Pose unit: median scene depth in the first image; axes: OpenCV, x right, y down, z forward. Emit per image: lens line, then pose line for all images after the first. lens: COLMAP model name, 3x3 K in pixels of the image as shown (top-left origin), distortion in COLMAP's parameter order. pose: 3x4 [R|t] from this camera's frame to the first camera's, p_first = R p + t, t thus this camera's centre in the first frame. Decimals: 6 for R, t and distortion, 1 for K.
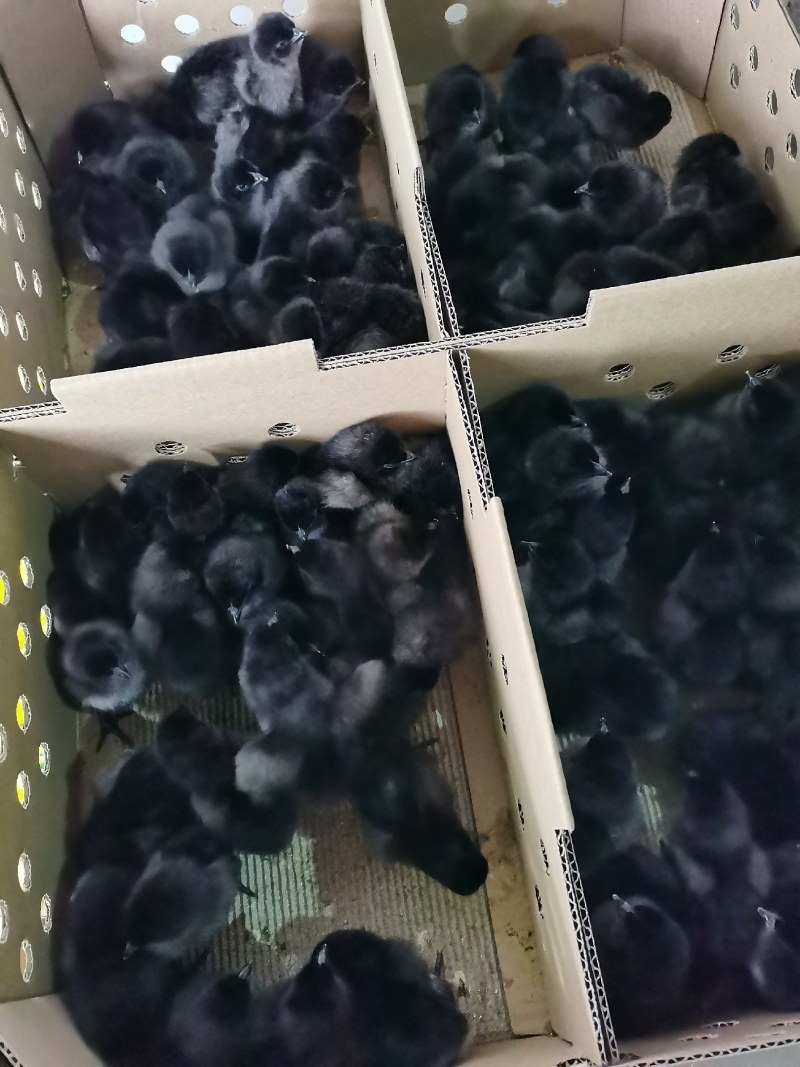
lens RADIAL K [[823.7, 0, 400.0], [0, 823.7, 533.5], [0, 0, 1]] dist [0.035526, -0.039605]
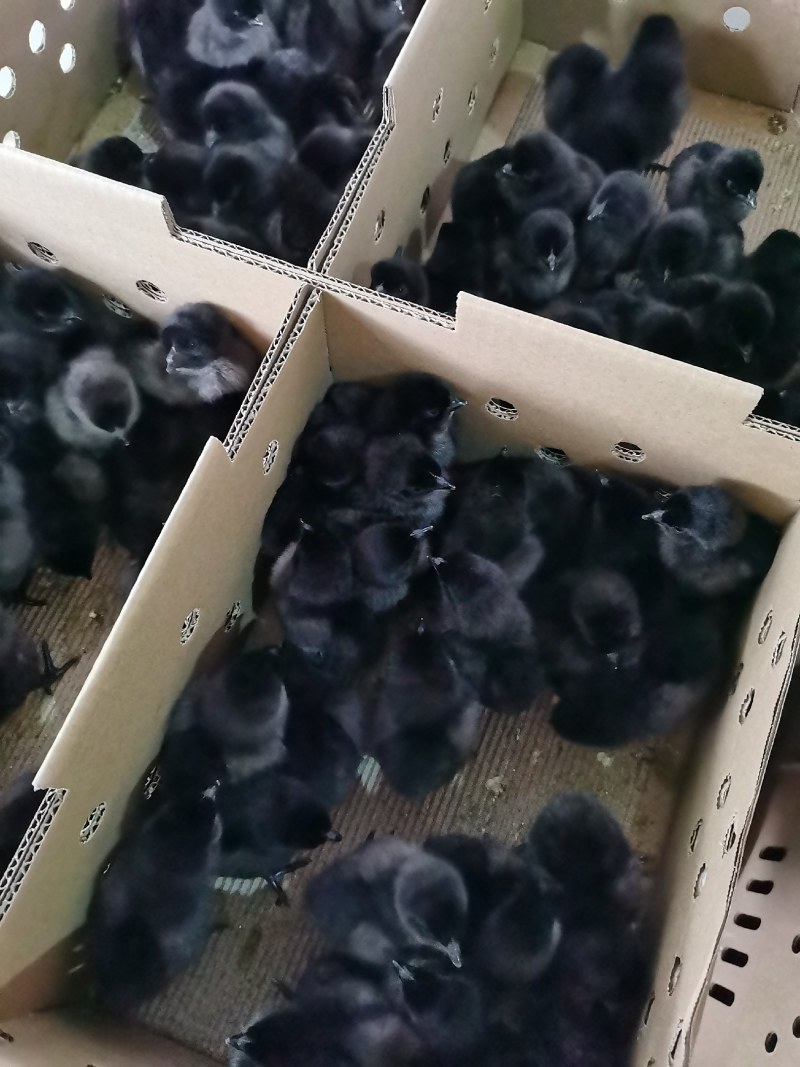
lens RADIAL K [[826.1, 0, 400.0], [0, 826.1, 533.5], [0, 0, 1]] dist [0.040518, -0.041634]
pose [[0.859063, 0.493588, -0.135581, 0.404111], [-0.489321, 0.869638, 0.065534, -0.096367], [0.150253, 0.010045, 0.988597, 0.135838]]
